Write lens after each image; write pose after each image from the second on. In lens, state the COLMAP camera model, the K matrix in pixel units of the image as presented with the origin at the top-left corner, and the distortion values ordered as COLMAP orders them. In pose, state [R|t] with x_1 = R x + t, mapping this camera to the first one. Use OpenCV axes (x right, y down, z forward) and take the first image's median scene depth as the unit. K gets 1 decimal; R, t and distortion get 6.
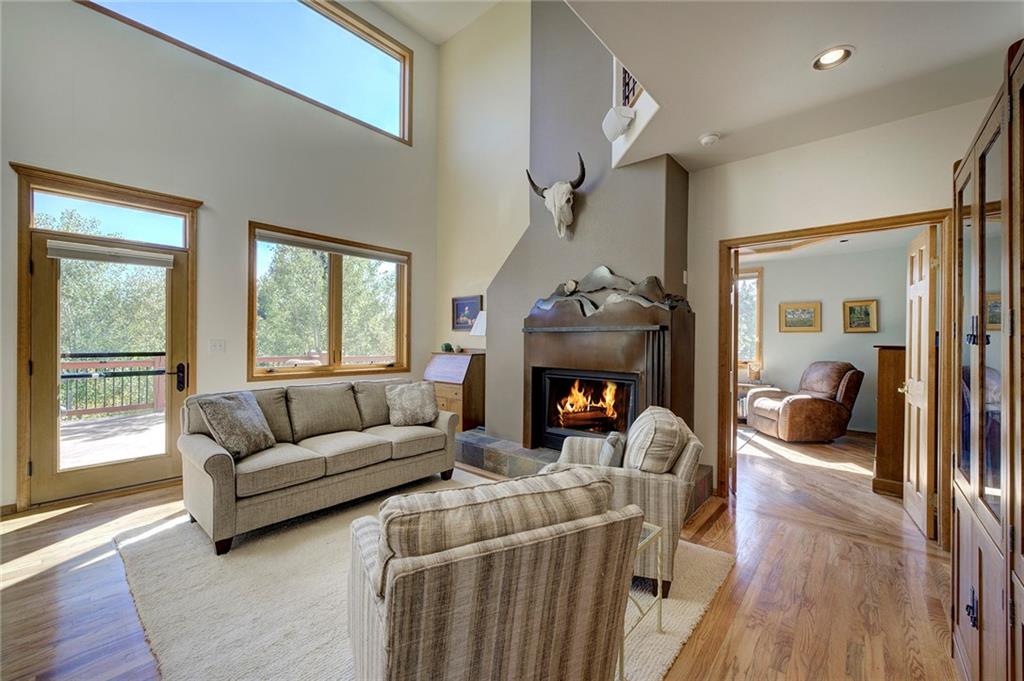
lens RADIAL K [[413.9, 0, 516.2], [0, 413.9, 338.6], [0, 0, 1]] dist [-0.001644, -0.000033]
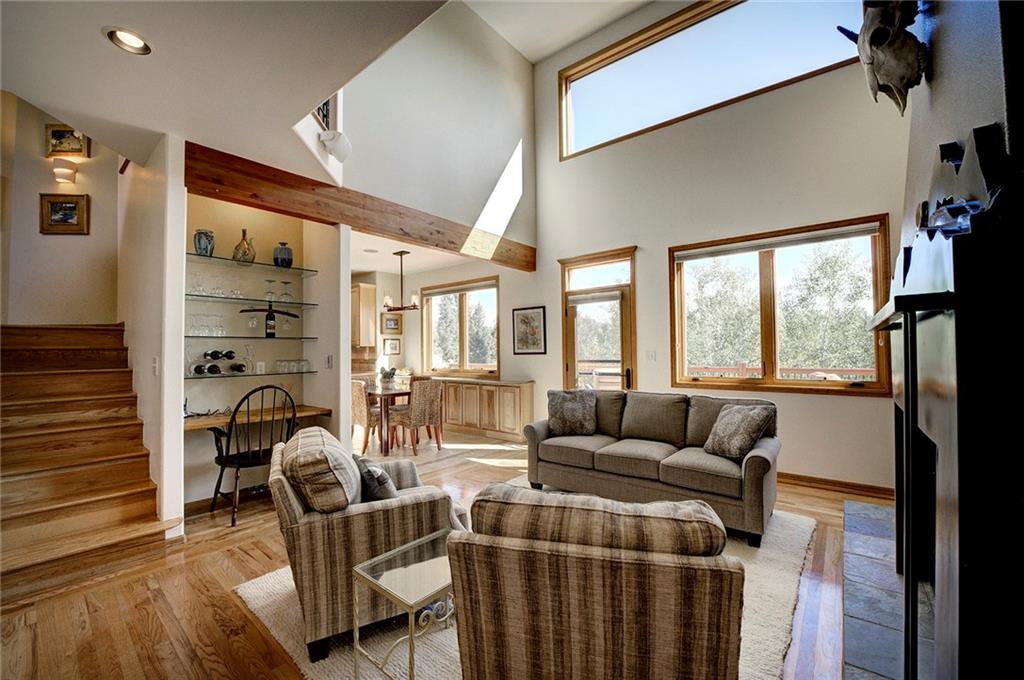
lens RADIAL K [[413.9, 0, 517.2], [0, 413.9, 342.5], [0, 0, 1]] dist [-0.001644, -0.000033]
pose [[0.031613, -0.029601, -0.999062, 0.552133], [0.011271, 0.999508, -0.029258, 0.010446], [0.999437, -0.010335, 0.031931, 0.605005]]
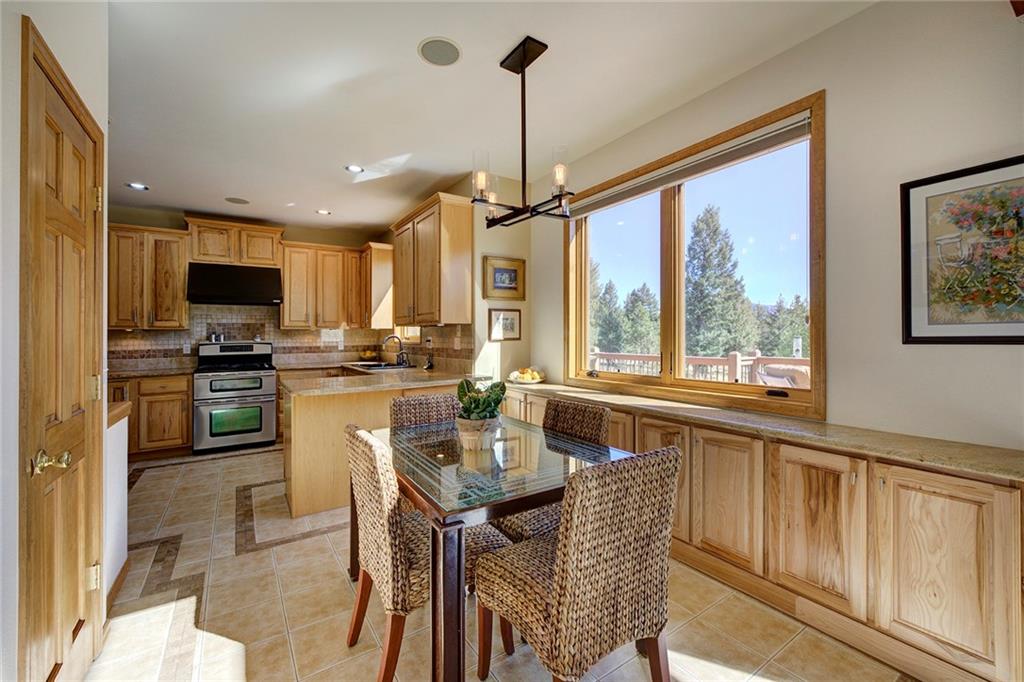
lens RADIAL K [[414.3, 0, 509.8], [0, 414.3, 329.1], [0, 0, 1]] dist [0.001971, 0.000122]
pose [[-0.271794, -0.034401, -0.961740, 0.085120], [-0.001140, 0.999372, -0.035425, 0.010342], [0.962355, -0.008532, -0.271662, 0.490500]]
